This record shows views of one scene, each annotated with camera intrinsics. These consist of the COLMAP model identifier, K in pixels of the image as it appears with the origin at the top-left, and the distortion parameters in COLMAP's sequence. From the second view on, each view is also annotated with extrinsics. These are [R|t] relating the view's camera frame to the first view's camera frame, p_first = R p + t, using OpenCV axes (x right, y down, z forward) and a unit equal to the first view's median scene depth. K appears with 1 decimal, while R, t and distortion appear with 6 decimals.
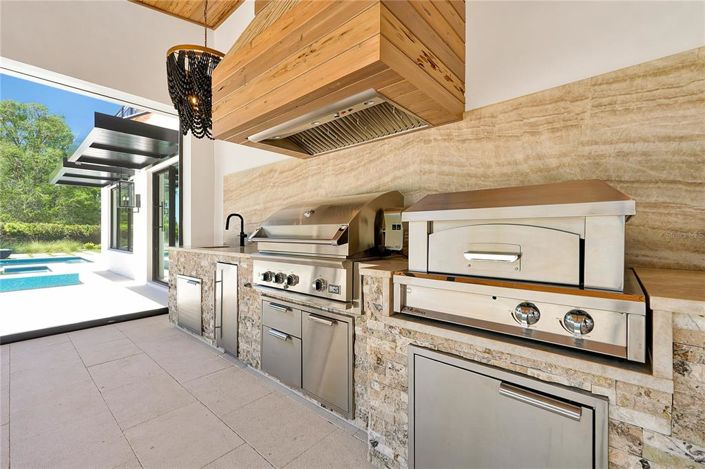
lens RADIAL K [[300.5, 0, 357.8], [0, 300.5, 232.4], [0, 0, 1]] dist [-0.002903, 0.000793]
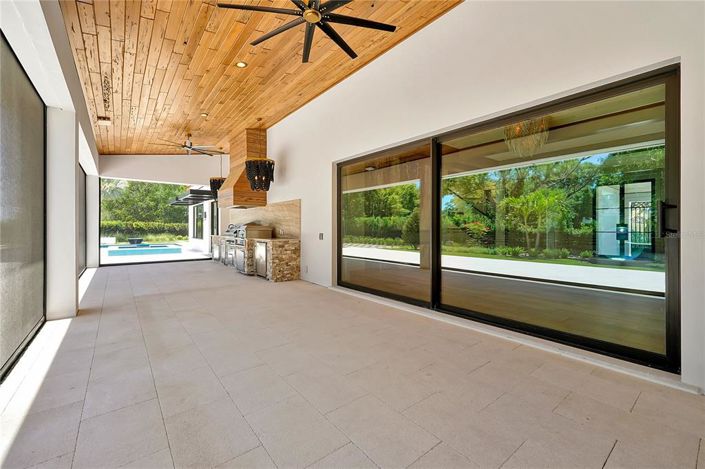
lens RADIAL K [[300.5, 0, 349.5], [0, 300.5, 228.6], [0, 0, 1]] dist [-0.002903, 0.000793]
pose [[0.979787, 0.001588, -0.200037, 0.261288], [-0.000699, 0.999990, 0.004511, -0.006628], [0.200042, -0.004280, 0.979778, -0.330726]]
